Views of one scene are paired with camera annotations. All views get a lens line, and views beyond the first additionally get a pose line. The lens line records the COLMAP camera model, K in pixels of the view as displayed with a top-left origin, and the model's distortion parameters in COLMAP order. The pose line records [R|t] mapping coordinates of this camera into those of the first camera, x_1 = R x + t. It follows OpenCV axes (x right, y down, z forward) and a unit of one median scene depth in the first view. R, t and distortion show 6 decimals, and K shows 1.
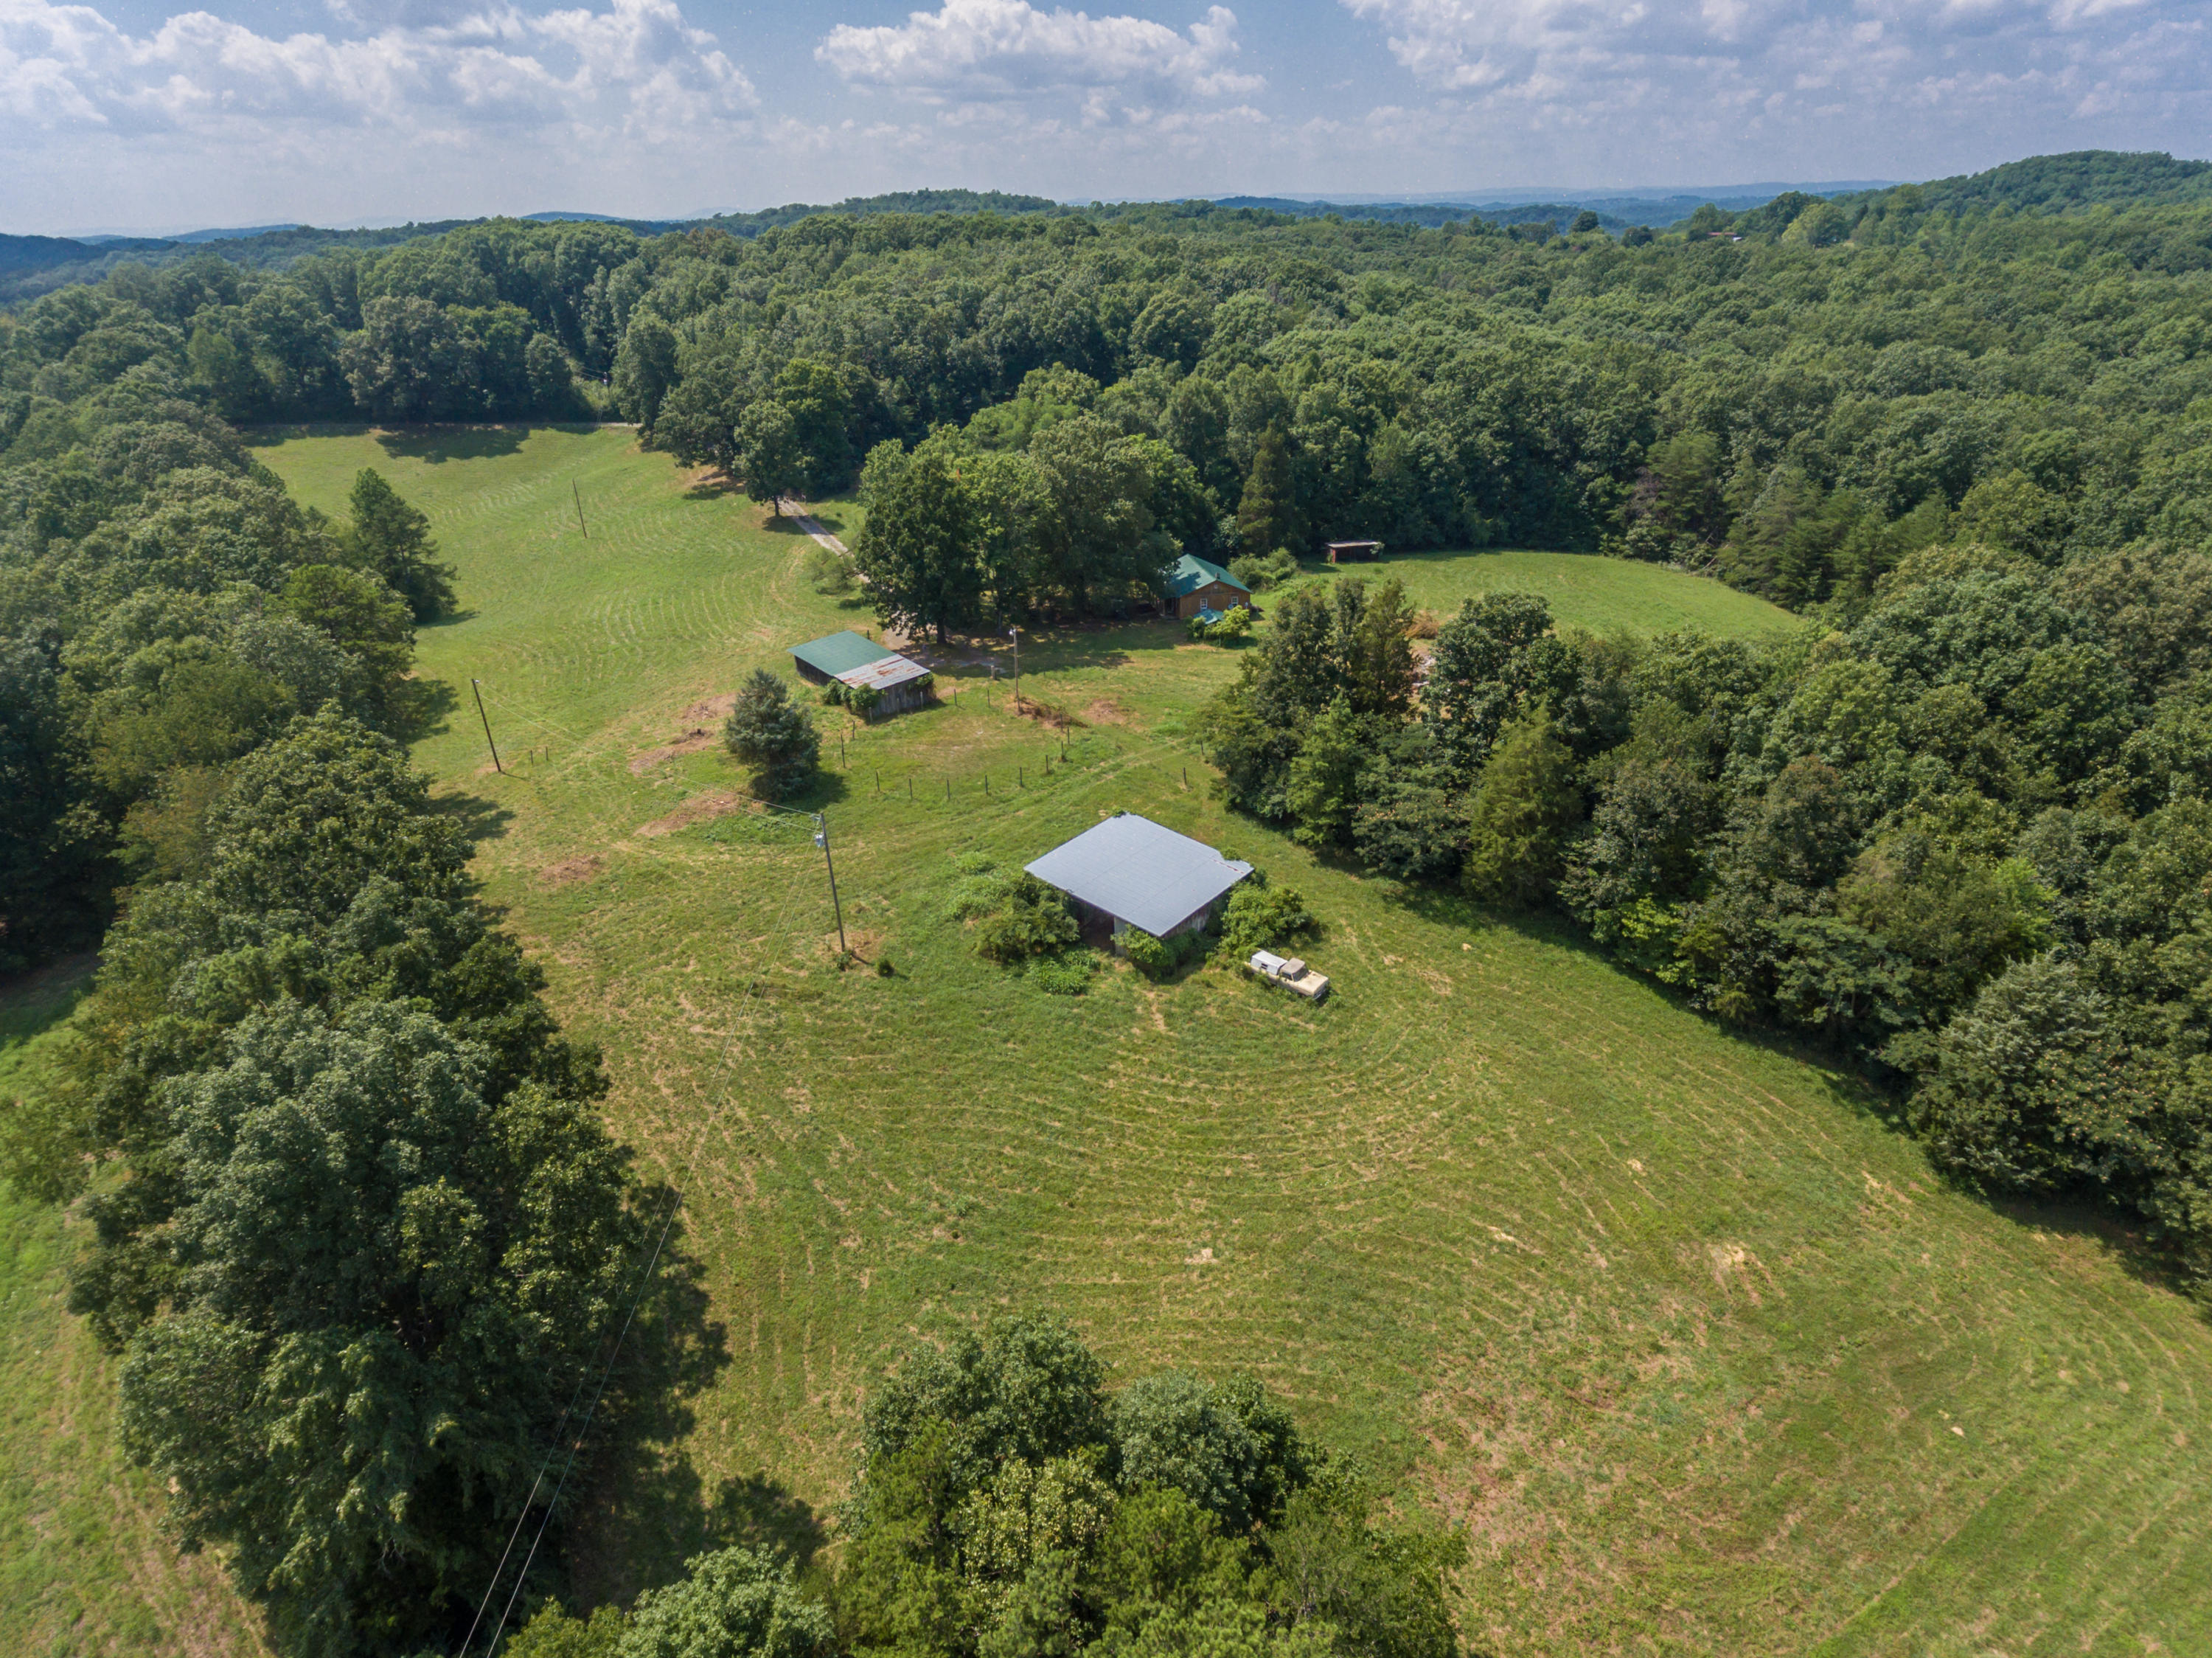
lens RADIAL K [[1298.6, 0, 1106.0], [0, 1298.6, 829.0], [0, 0, 1]] dist [0.001409, 0.001586]
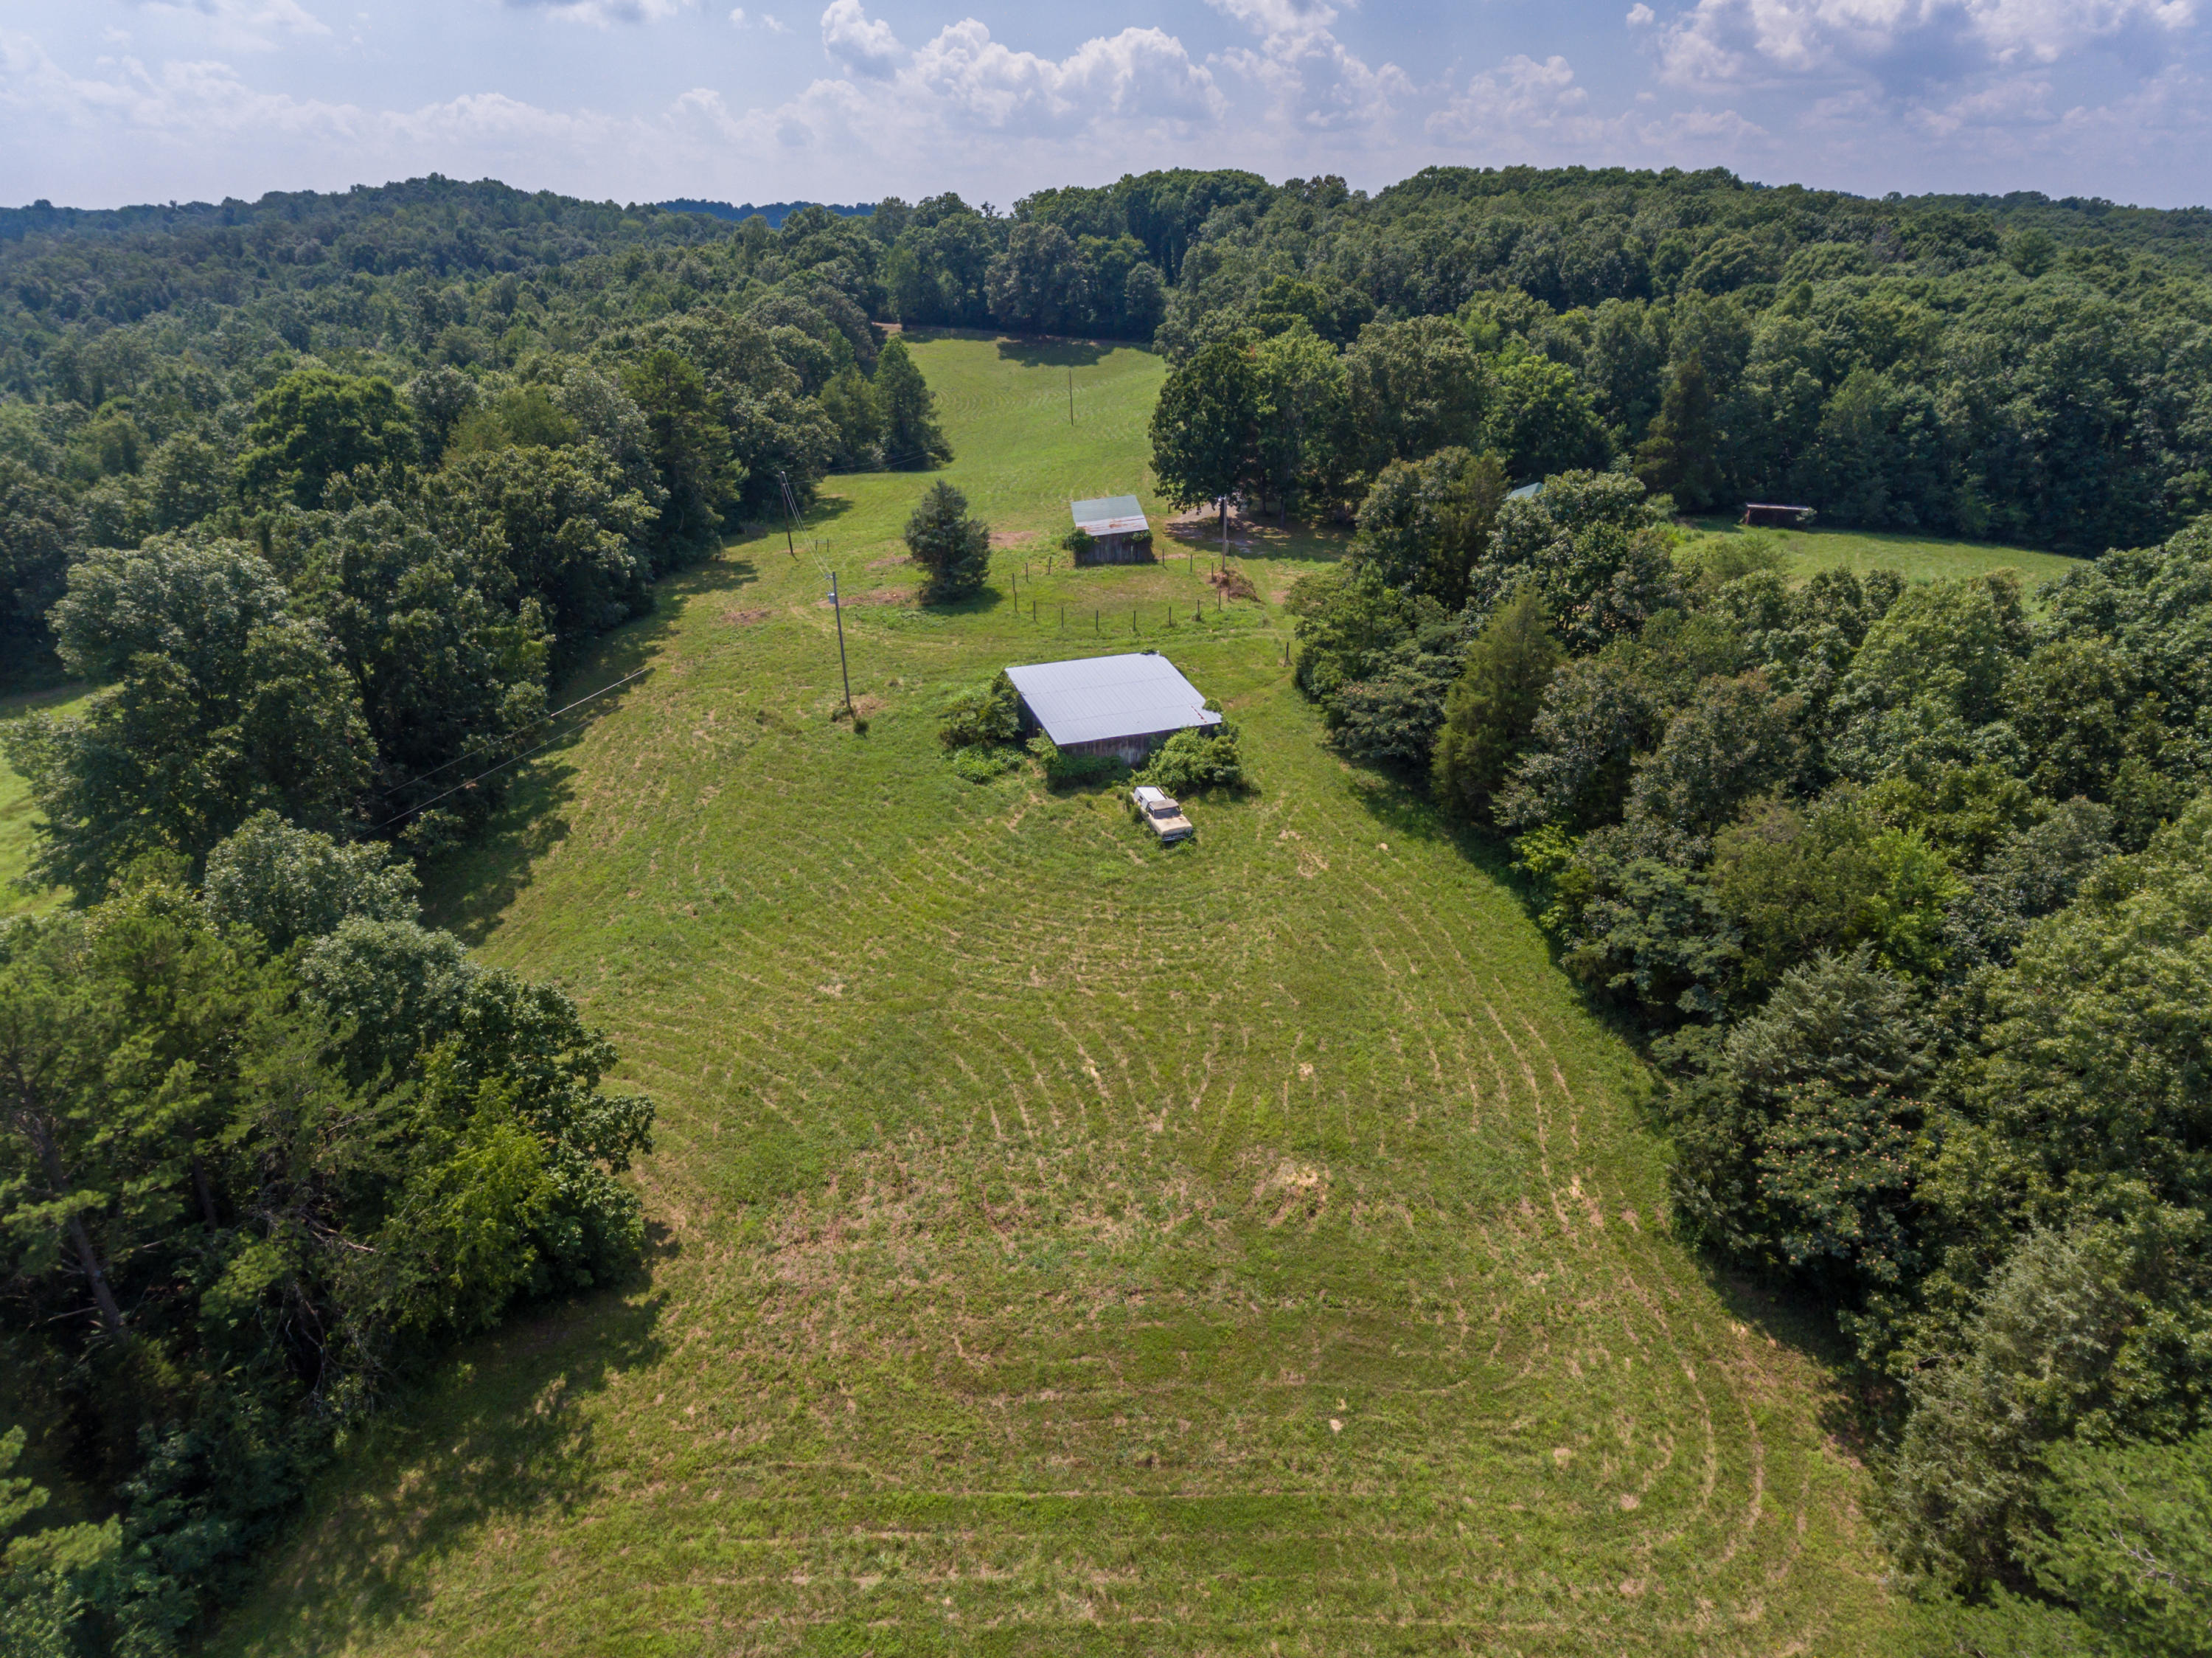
lens RADIAL K [[1253.9, 0, 1106.0], [0, 1253.9, 829.0], [0, 0, 1]] dist [0.004247, -0.000287]
pose [[0.853486, 0.249354, -0.457586, 0.403141], [-0.242790, 0.967235, 0.074229, 0.049460], [0.461103, 0.047744, 0.886061, 0.131192]]
